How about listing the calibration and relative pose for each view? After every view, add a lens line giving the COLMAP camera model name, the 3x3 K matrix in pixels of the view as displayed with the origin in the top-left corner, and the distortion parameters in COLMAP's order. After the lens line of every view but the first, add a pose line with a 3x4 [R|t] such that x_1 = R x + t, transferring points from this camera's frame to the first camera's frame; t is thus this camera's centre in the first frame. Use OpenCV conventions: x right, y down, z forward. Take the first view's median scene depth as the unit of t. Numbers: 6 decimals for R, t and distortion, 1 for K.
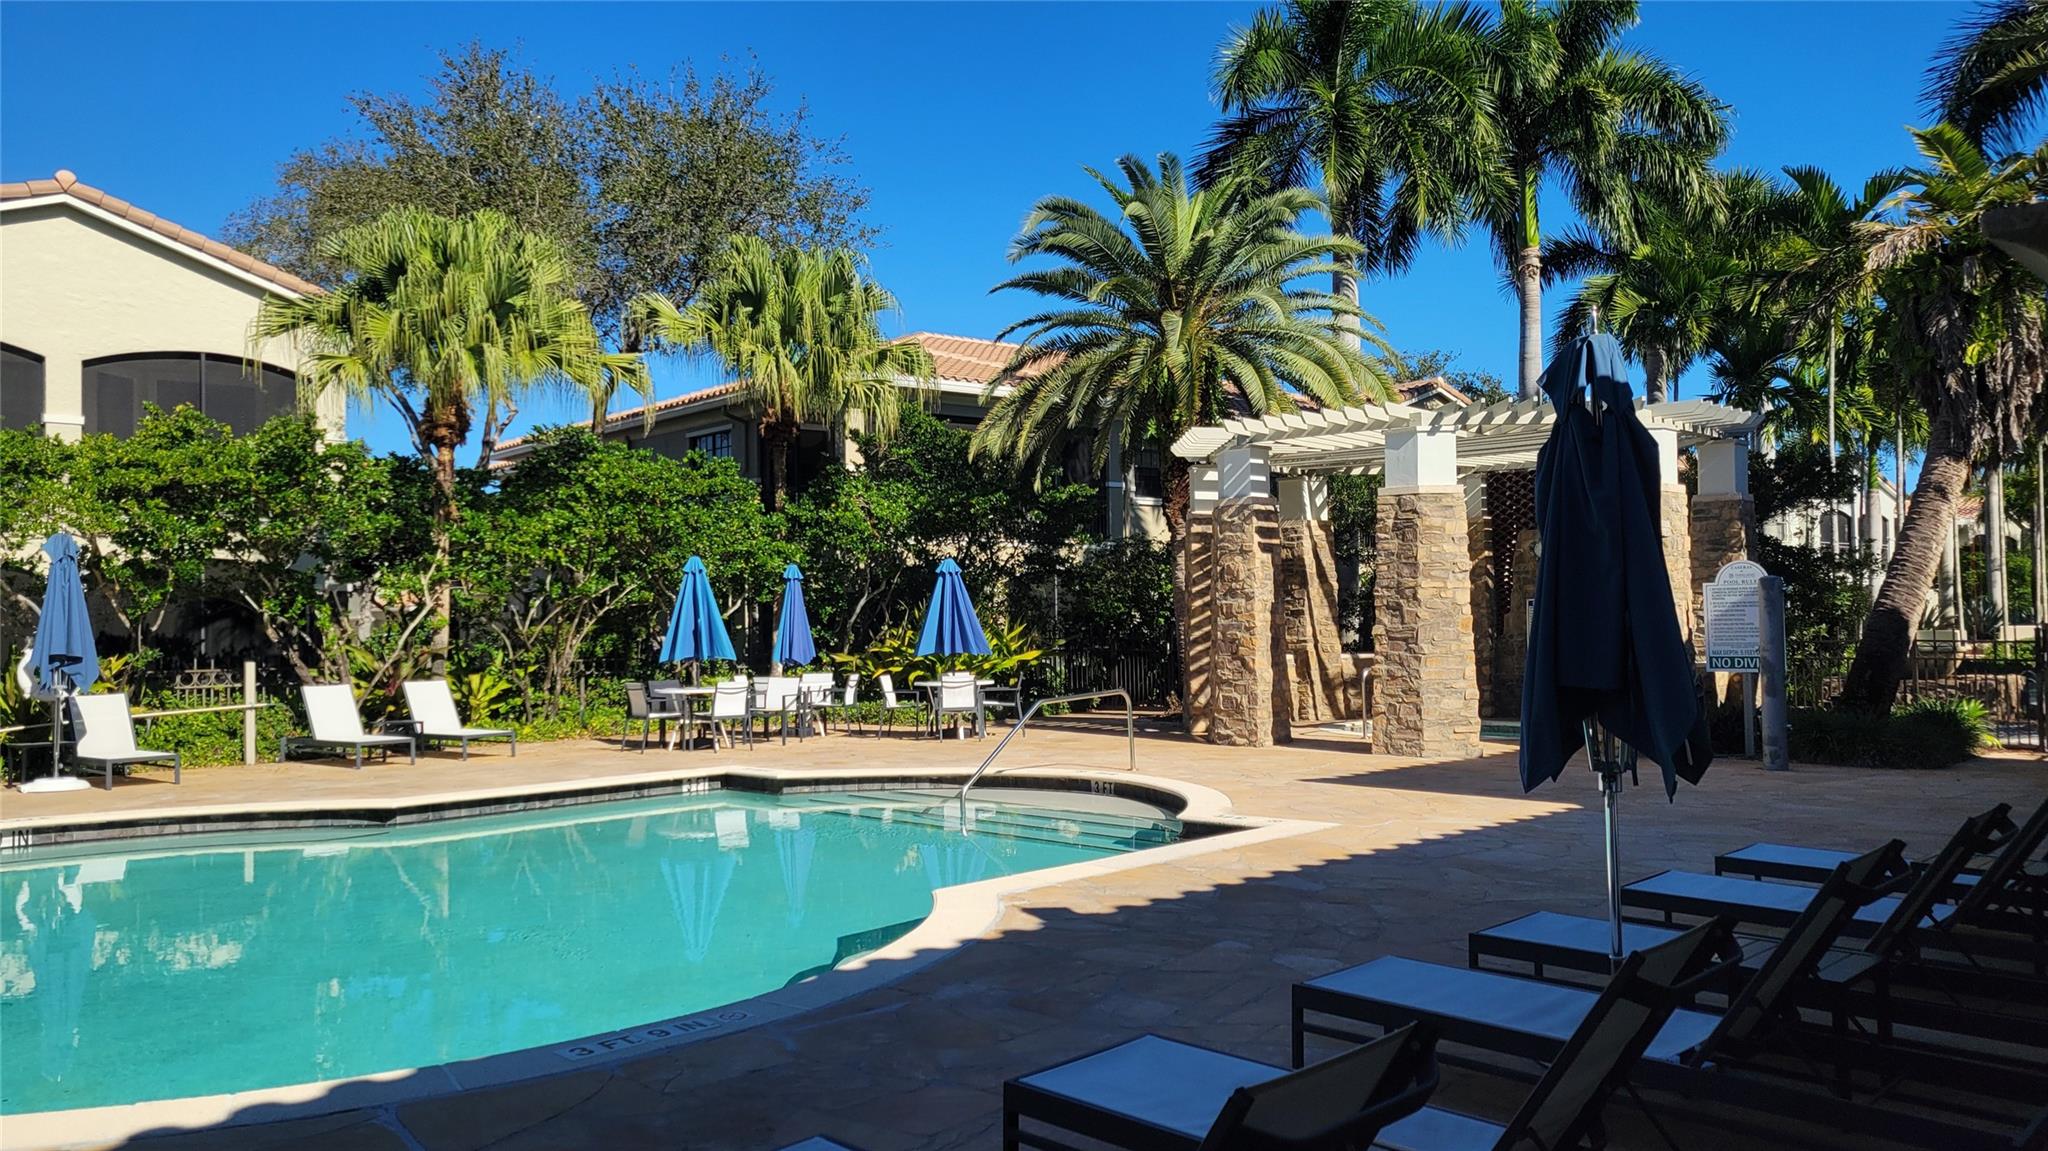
lens RADIAL K [[1524.7, 0, 993.6], [0, 1524.7, 573.7], [0, 0, 1]] dist [0.040762, -0.000646]
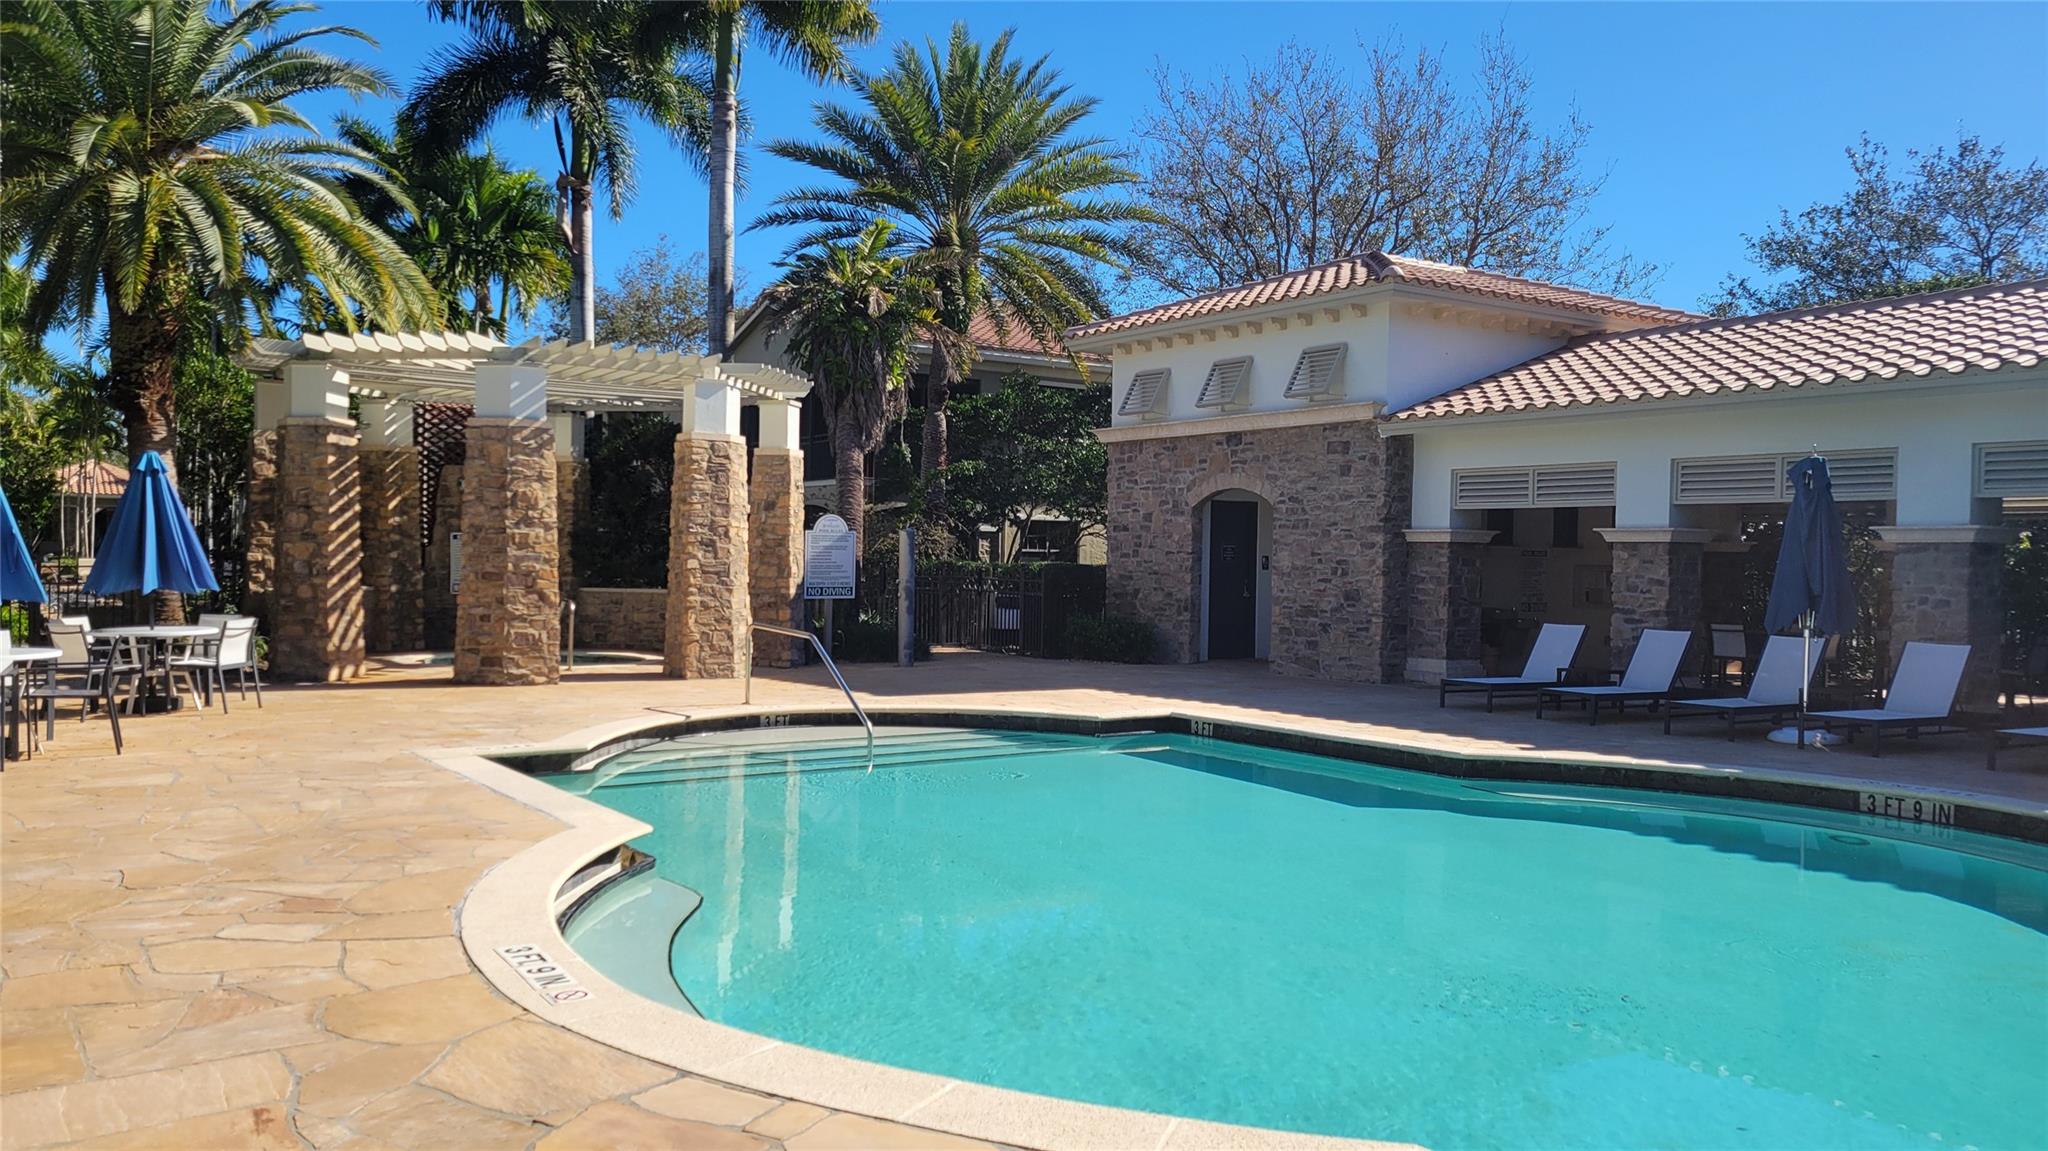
lens RADIAL K [[1524.7, 0, 993.6], [0, 1524.7, 573.7], [0, 0, 1]] dist [0.040762, -0.000646]
pose [[0.206190, 0.004710, 0.978501, -0.694854], [-0.048346, 0.998816, 0.005379, 0.025485], [-0.977317, -0.048416, 0.206174, 0.528000]]
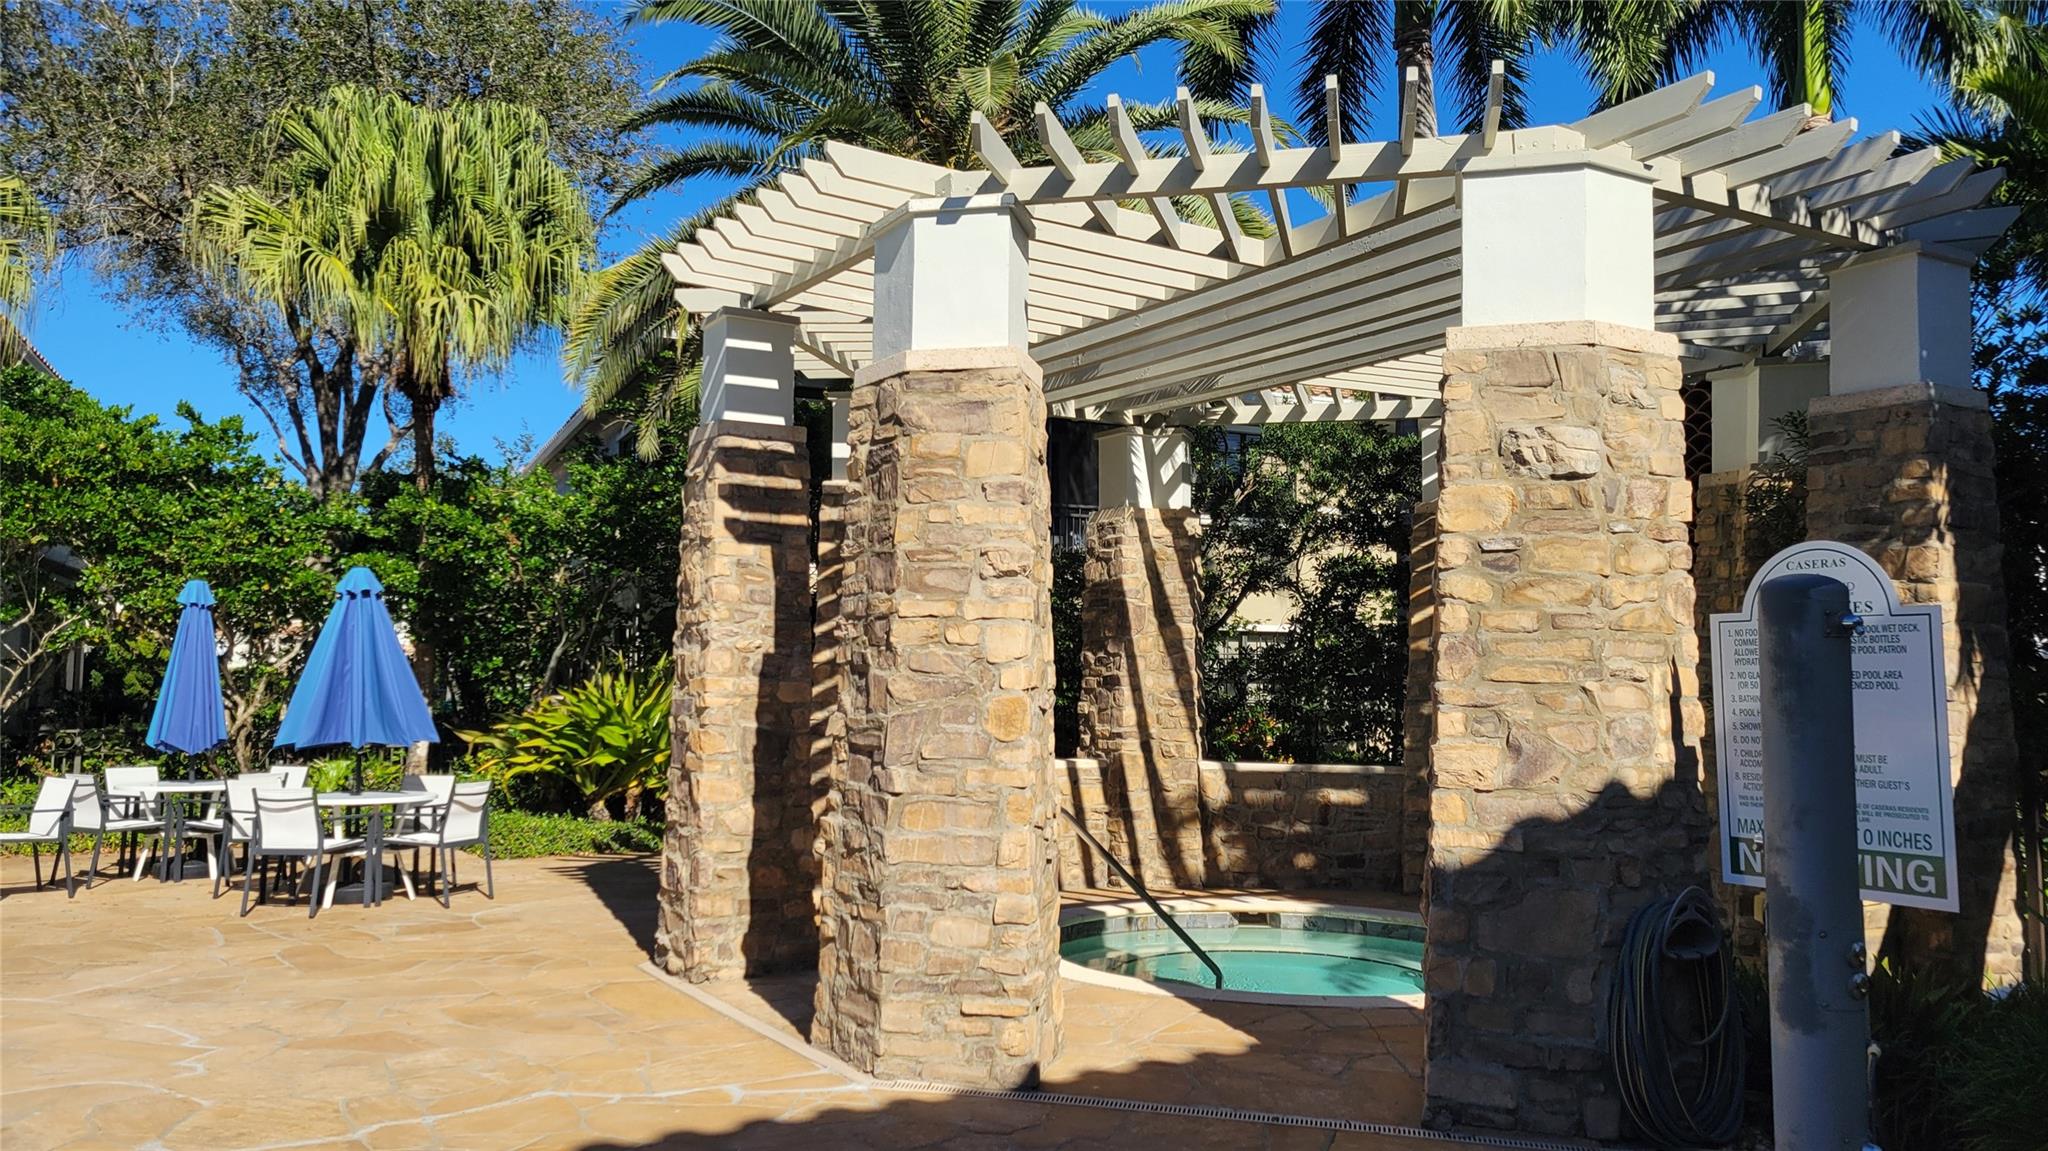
lens RADIAL K [[1524.7, 0, 993.6], [0, 1524.7, 573.7], [0, 0, 1]] dist [0.040762, -0.000646]
pose [[0.965720, 0.003909, -0.259555, 0.362562], [-0.014456, 0.999145, -0.038737, 0.011528], [0.259181, 0.041161, 0.964951, 0.580069]]
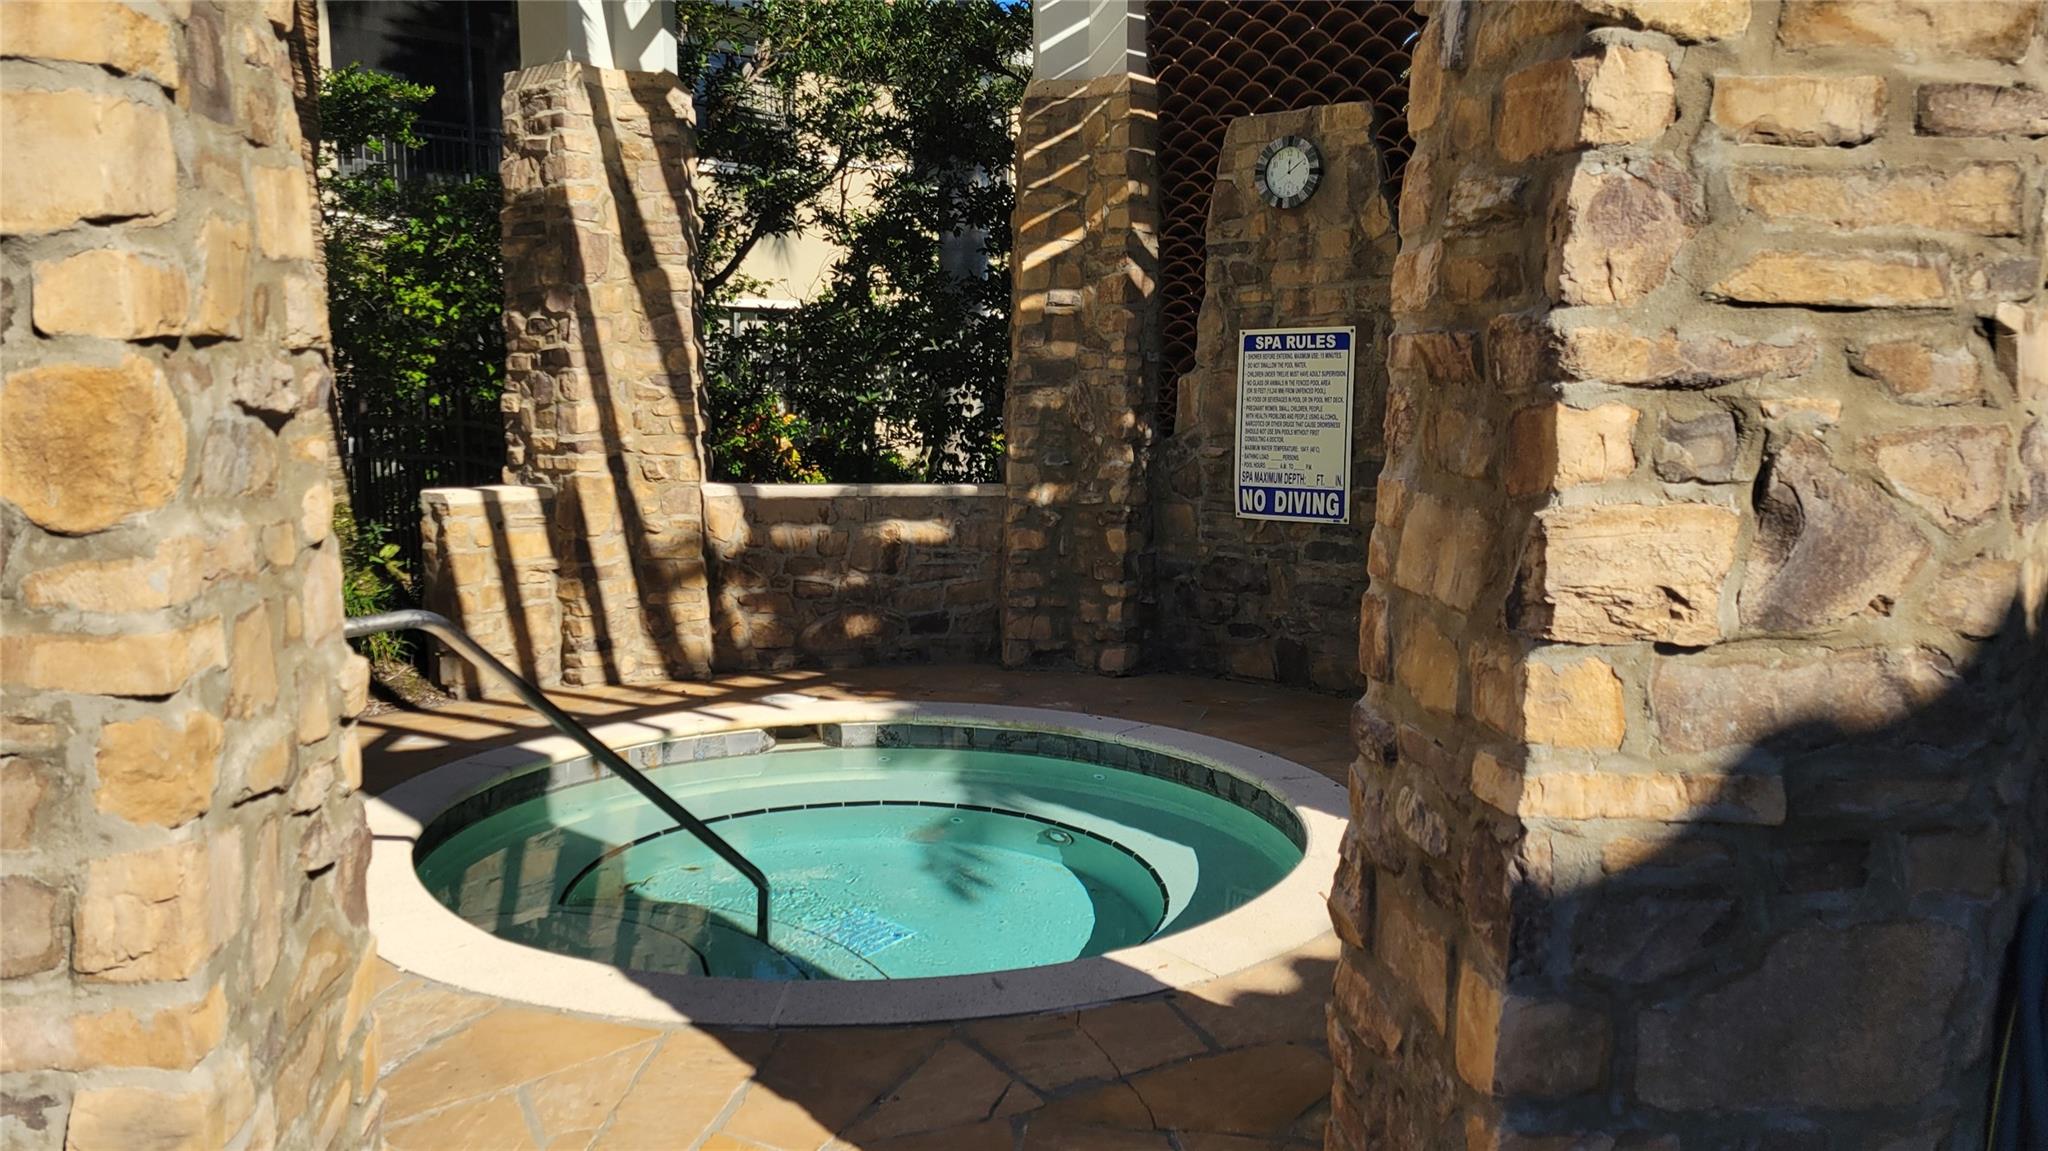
lens RADIAL K [[1524.7, 0, 993.6], [0, 1524.7, 573.7], [0, 0, 1]] dist [0.040762, -0.000646]
pose [[0.996831, 0.006622, 0.079271, 0.325583], [-0.018917, 0.987676, 0.155366, 0.022333], [-0.077265, -0.156374, 0.984671, 0.809694]]
